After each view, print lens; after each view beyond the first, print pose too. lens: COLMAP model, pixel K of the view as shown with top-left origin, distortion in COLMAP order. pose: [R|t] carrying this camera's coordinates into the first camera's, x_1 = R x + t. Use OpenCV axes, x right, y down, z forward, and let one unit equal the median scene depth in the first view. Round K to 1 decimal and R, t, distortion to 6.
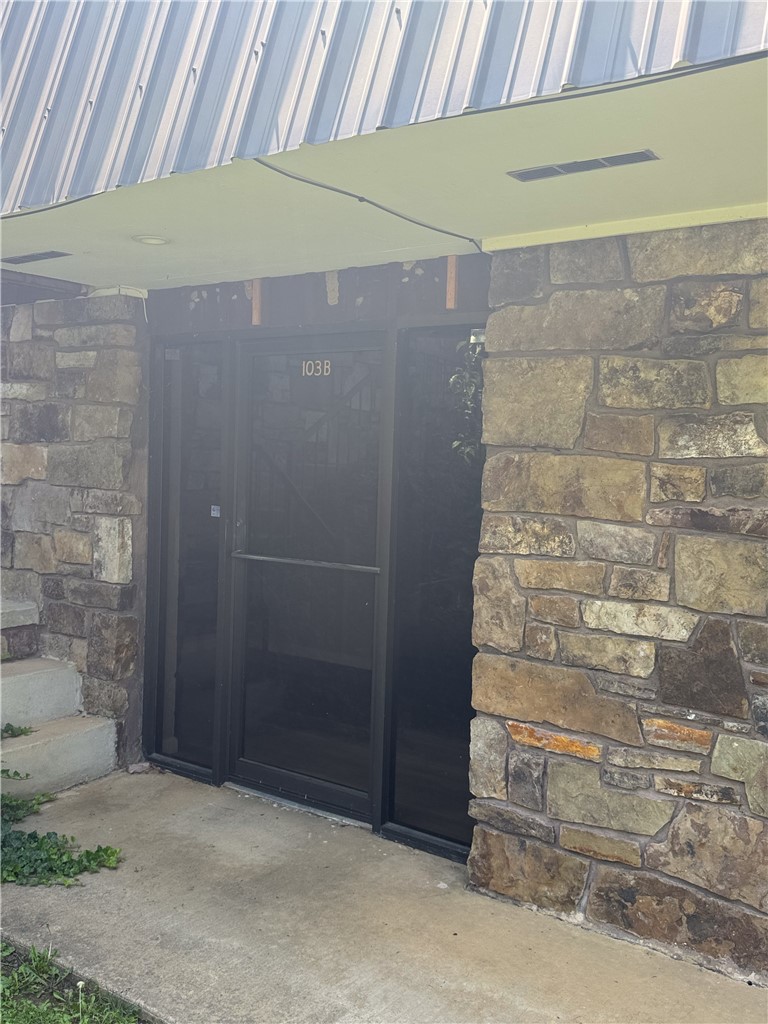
lens RADIAL K [[946.8, 0, 385.9], [0, 946.8, 520.4], [0, 0, 1]] dist [0.143334, -0.265677]
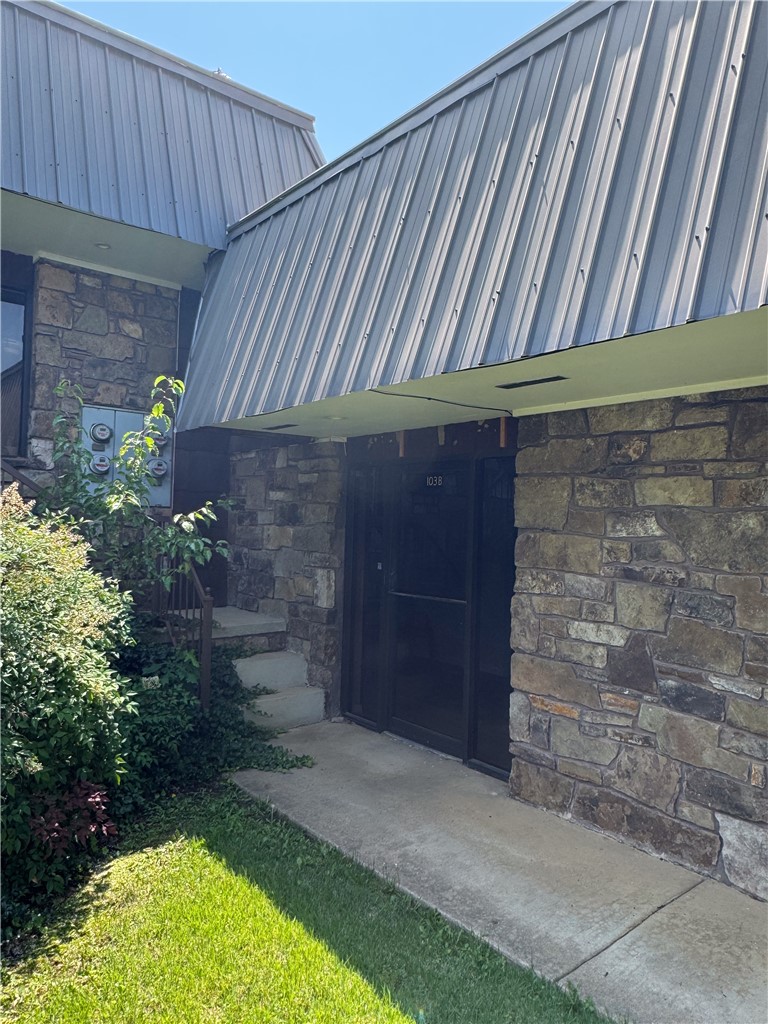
lens RADIAL K [[710.2, 0, 384.0], [0, 710.2, 512.0], [0, 0, 1]] dist [0.003740, -0.000373]
pose [[0.965058, -0.009721, -0.261857, 0.218521], [-0.013375, 0.996182, -0.086273, 0.004658], [0.261696, 0.086761, 0.961243, -0.291941]]
